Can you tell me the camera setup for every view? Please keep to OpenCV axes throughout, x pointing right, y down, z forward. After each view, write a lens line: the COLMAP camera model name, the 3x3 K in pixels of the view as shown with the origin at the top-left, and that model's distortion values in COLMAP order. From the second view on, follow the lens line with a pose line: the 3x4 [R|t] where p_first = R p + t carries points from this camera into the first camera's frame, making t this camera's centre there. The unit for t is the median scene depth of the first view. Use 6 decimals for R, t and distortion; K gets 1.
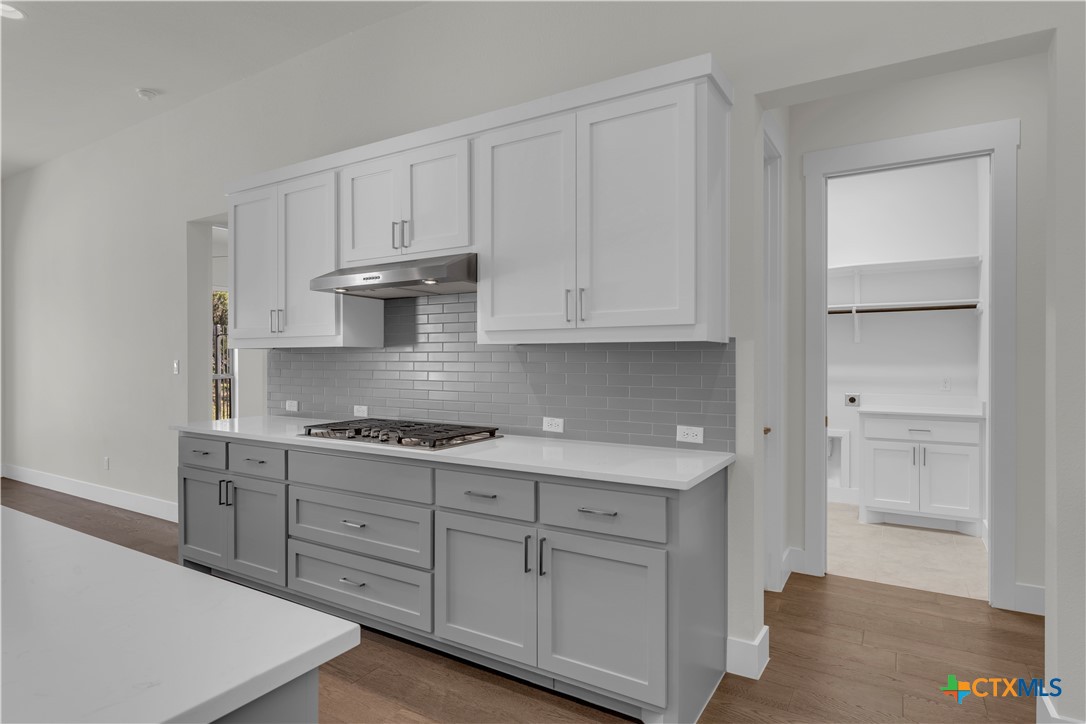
lens RADIAL K [[587.2, 0, 533.1], [0, 587.2, 369.3], [0, 0, 1]] dist [-0.011817, -0.002414]
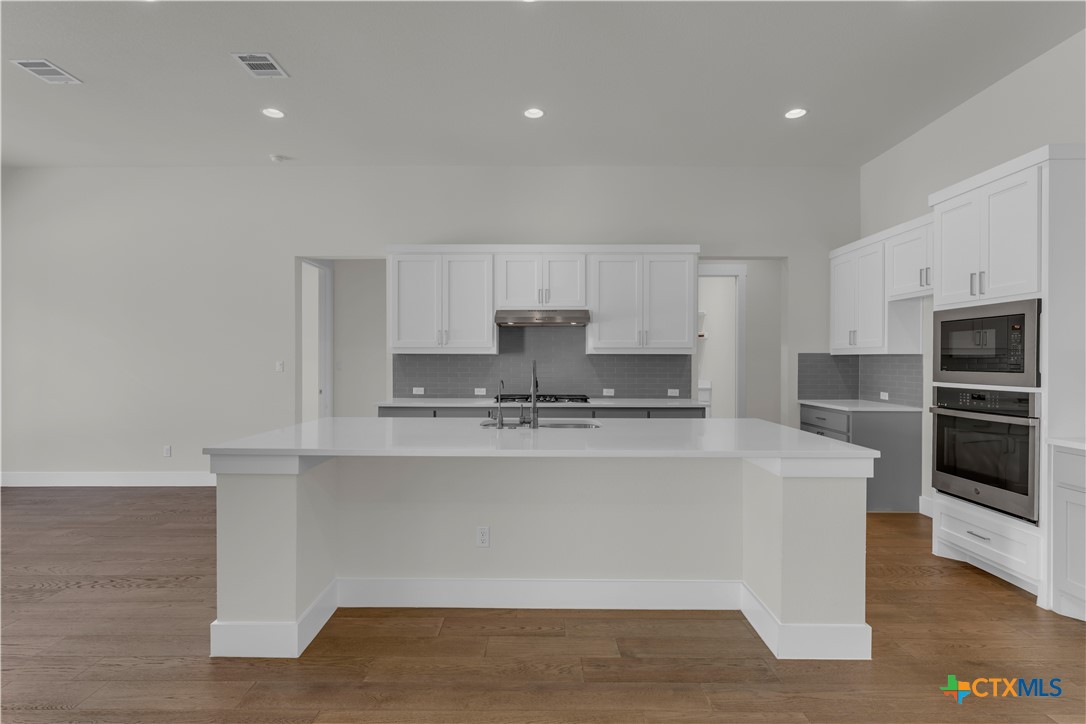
lens RADIAL K [[529.7, 0, 544.4], [0, 529.7, 362.0], [0, 0, 1]] dist [-0.008256, 0.000966]
pose [[0.845581, 0.000330, 0.533848, -1.221053], [0.006004, 0.999931, -0.010129, 0.004754], [-0.533814, 0.011770, 0.845520, -0.499469]]
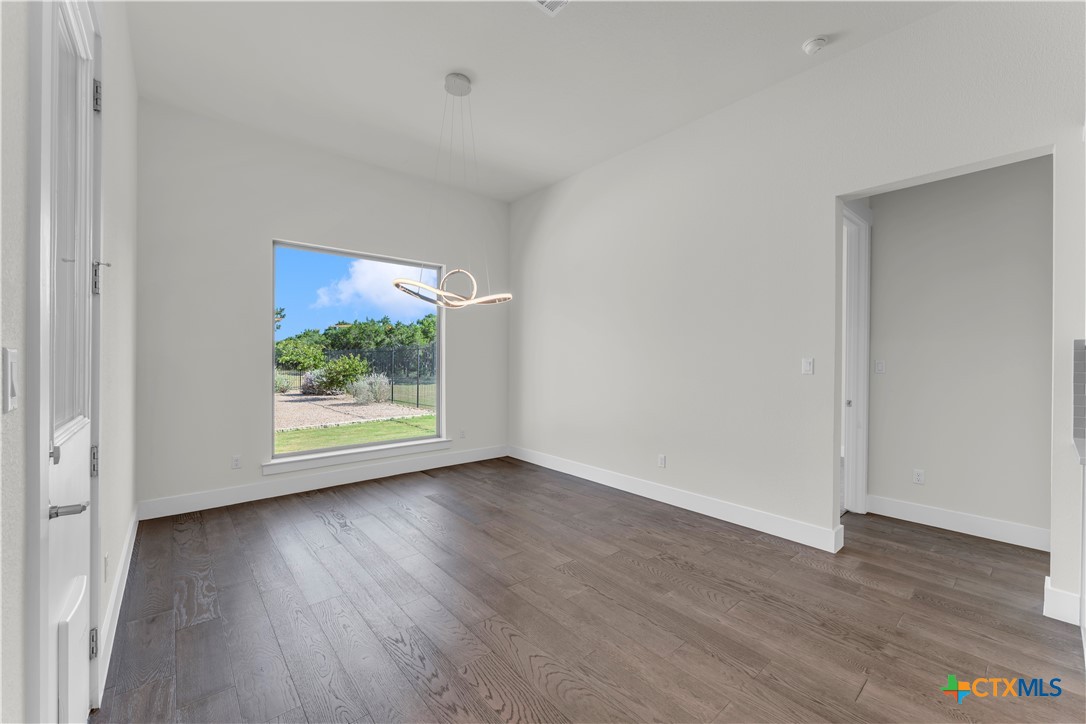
lens RADIAL K [[430.4, 0, 538.6], [0, 430.4, 360.0], [0, 0, 1]] dist [-0.010878, 0.002006]
pose [[0.952278, 0.010532, -0.305050, -1.319155], [-0.014169, 0.999852, -0.009708, 0.000034], [0.304903, 0.013567, 0.952287, 0.455900]]
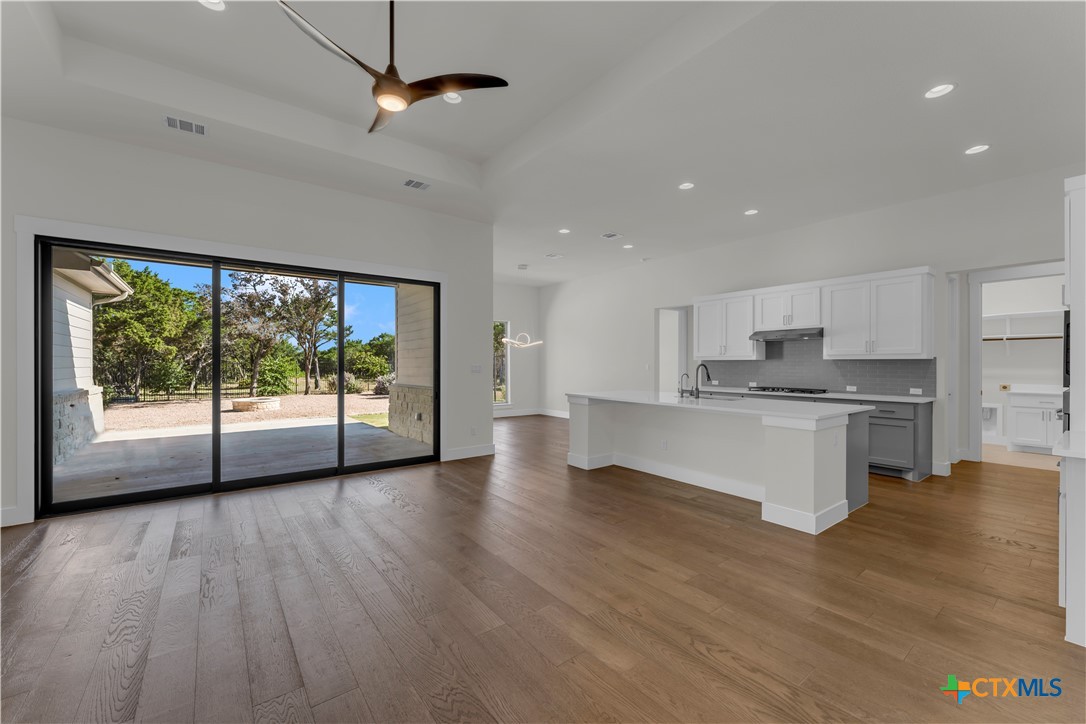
lens RADIAL K [[430.4, 0, 541.8], [0, 430.4, 368.9], [0, 0, 1]] dist [-0.010878, 0.002006]
pose [[0.936831, 0.004707, -0.349752, -0.642324], [-0.005941, 0.999979, -0.002457, 0.017842], [0.349733, 0.004379, 0.936839, -1.428144]]
